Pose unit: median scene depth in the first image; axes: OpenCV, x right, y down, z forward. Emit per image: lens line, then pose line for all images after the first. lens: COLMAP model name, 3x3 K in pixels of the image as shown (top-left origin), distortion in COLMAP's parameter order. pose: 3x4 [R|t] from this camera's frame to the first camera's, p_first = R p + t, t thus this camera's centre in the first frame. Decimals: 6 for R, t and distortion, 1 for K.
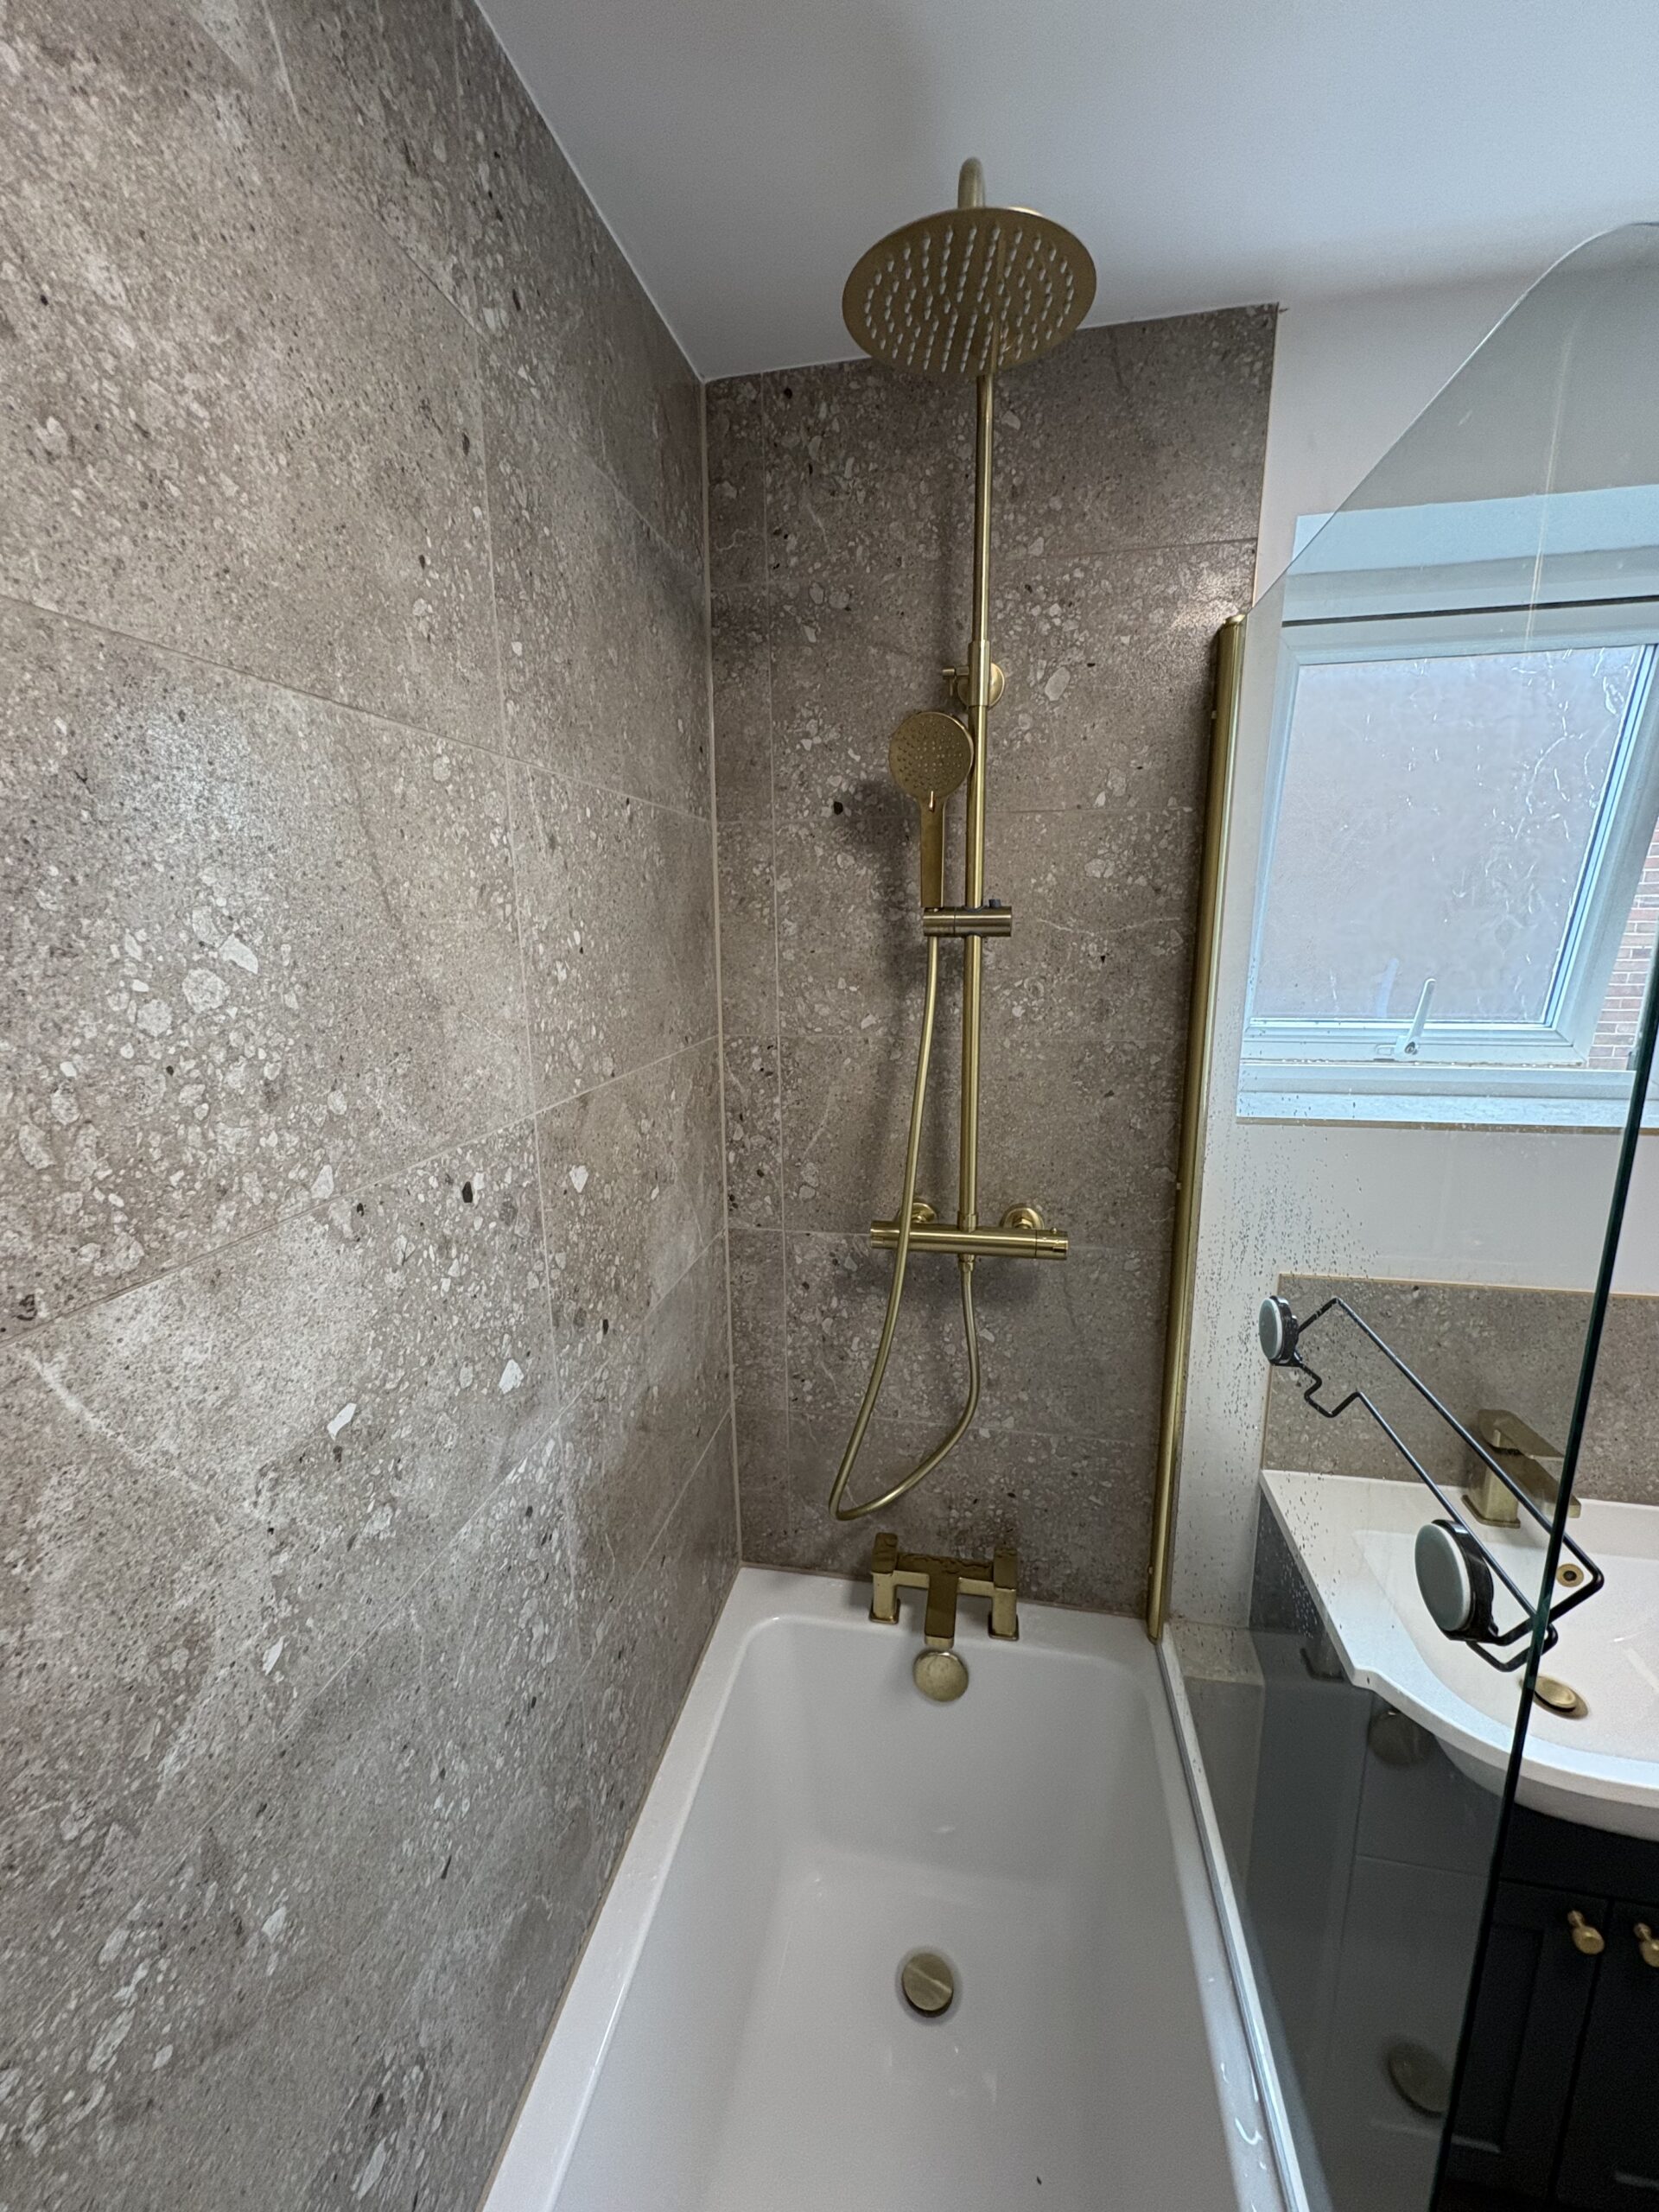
lens RADIAL K [[878.6, 0, 830.0], [0, 878.6, 1104.4], [0, 0, 1]] dist [0.002173, -0.000152]
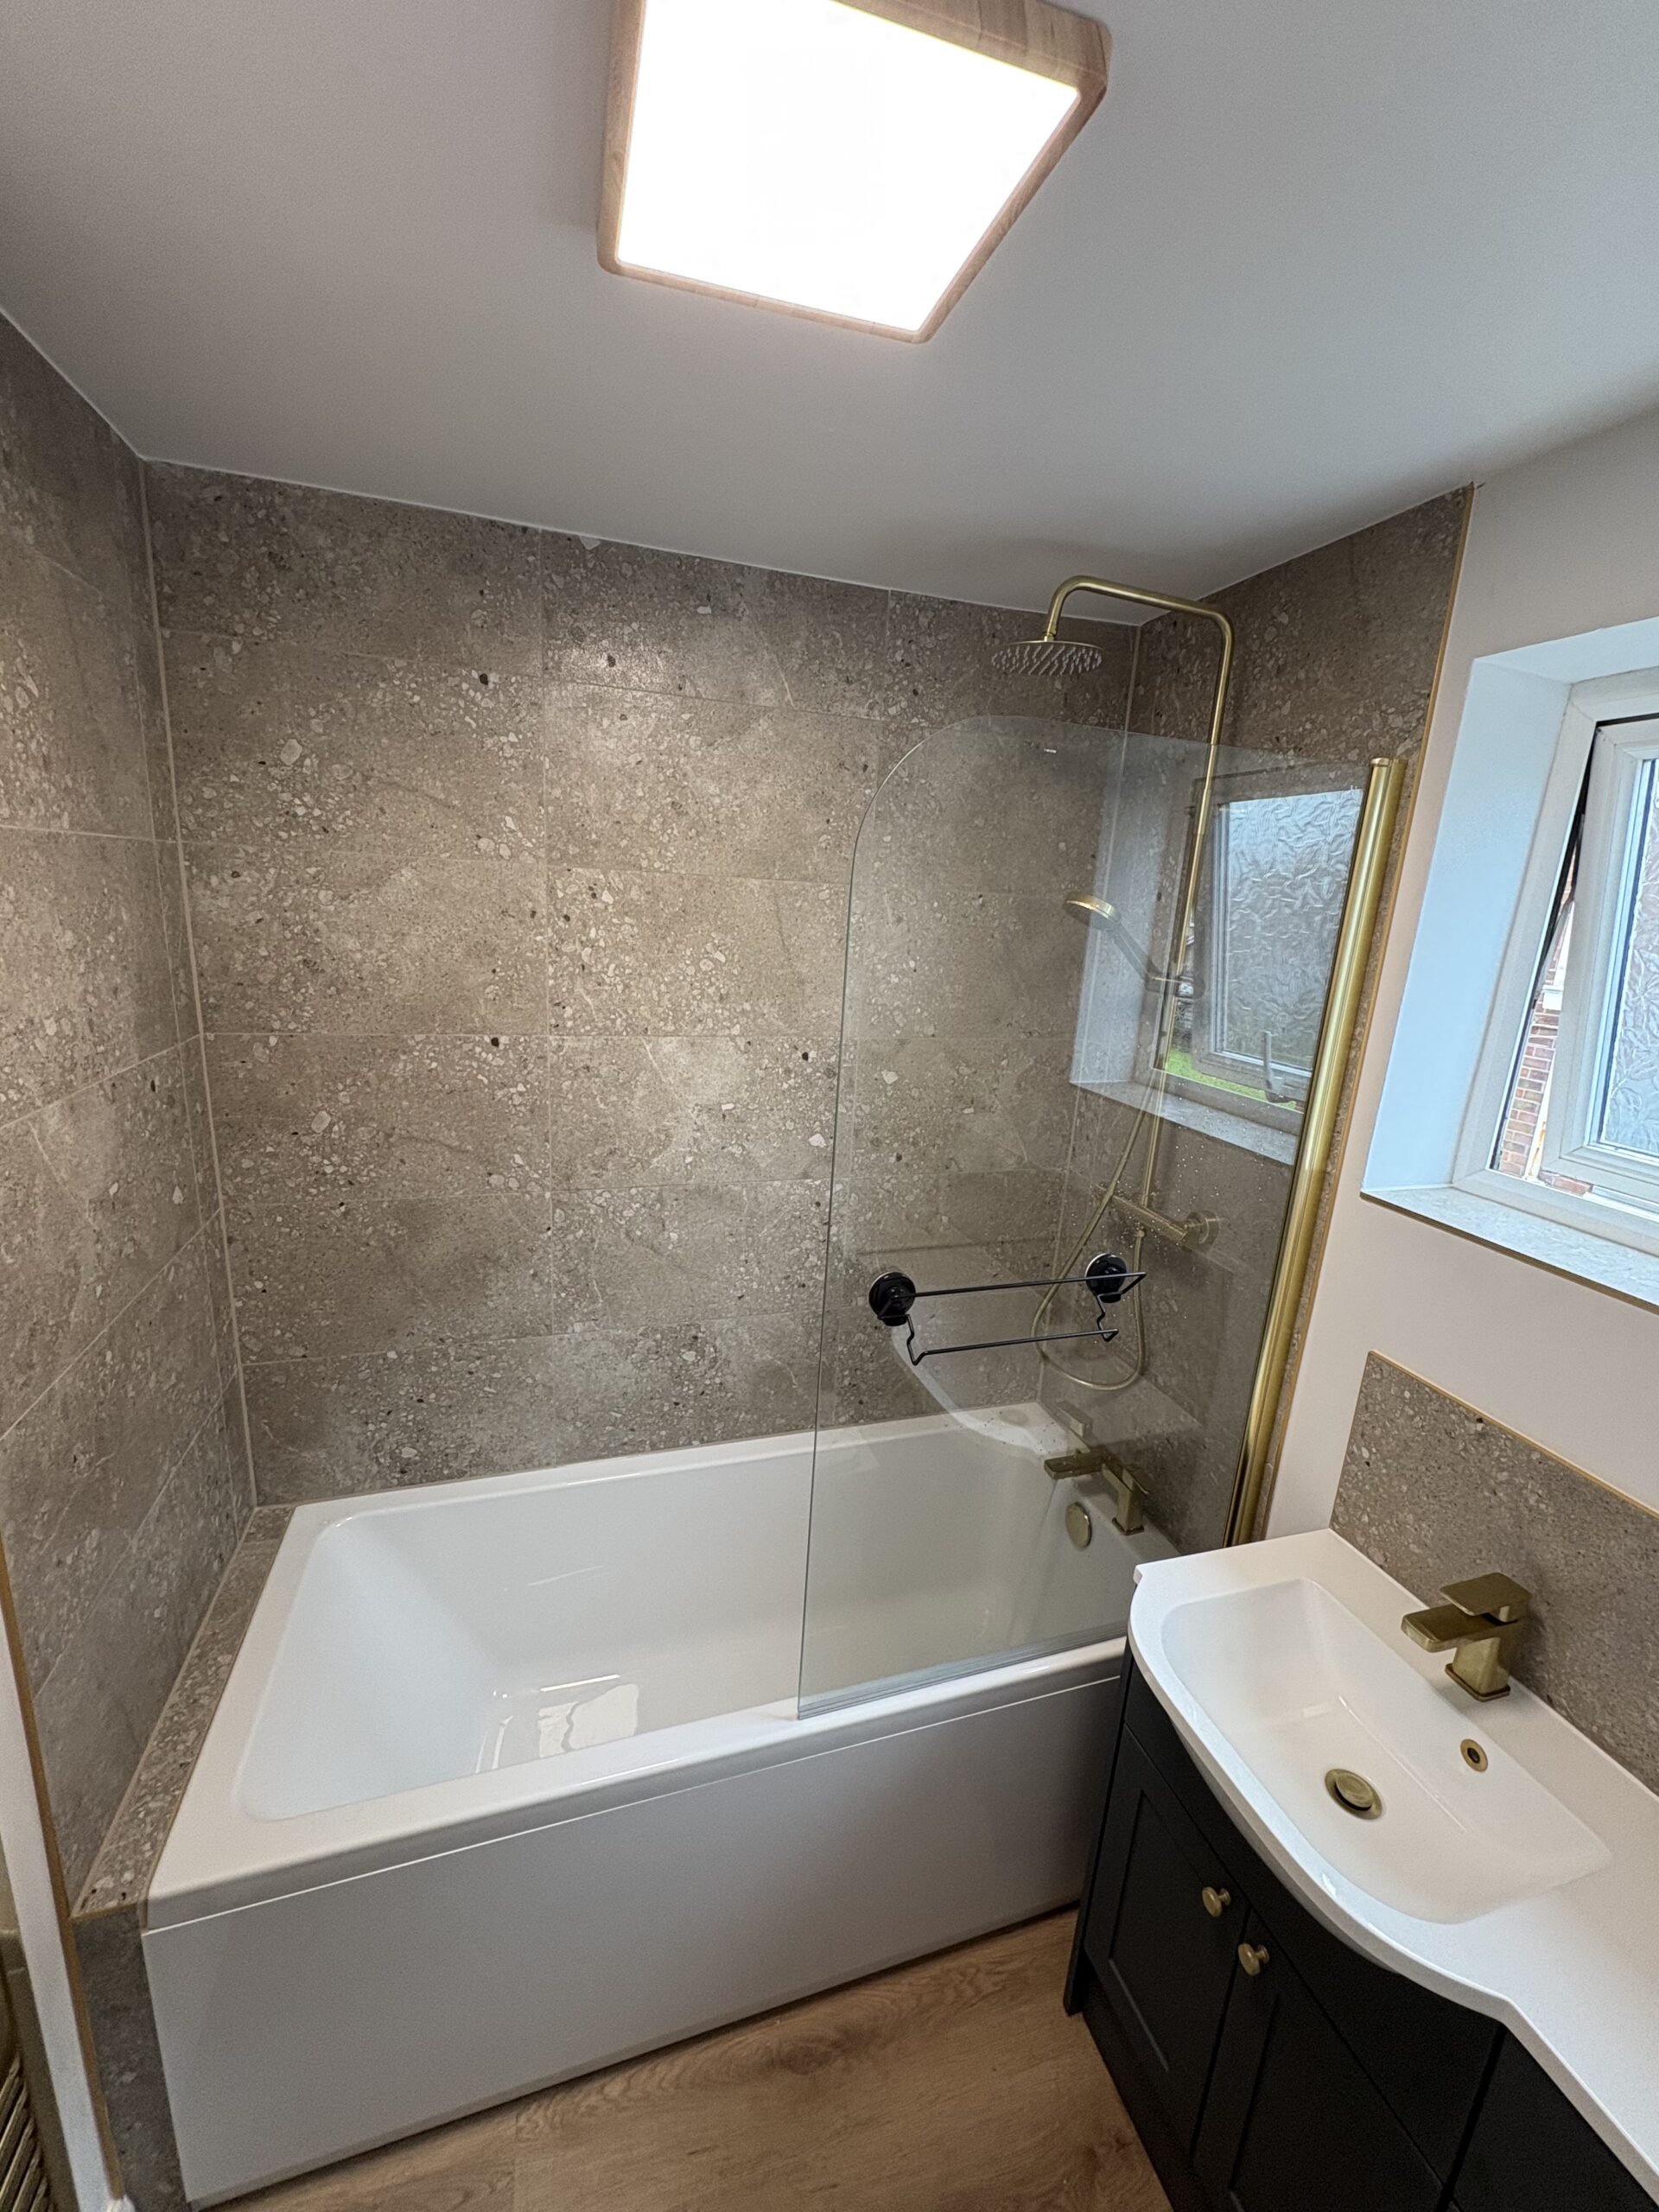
lens RADIAL K [[878.6, 0, 832.1], [0, 878.6, 1105.1], [0, 0, 1]] dist [0.002173, -0.000152]
pose [[0.477225, 0.243363, -0.844411, 1.242214], [-0.247495, 0.959215, 0.136576, -0.089969], [0.843209, 0.143810, 0.517993, -0.164665]]
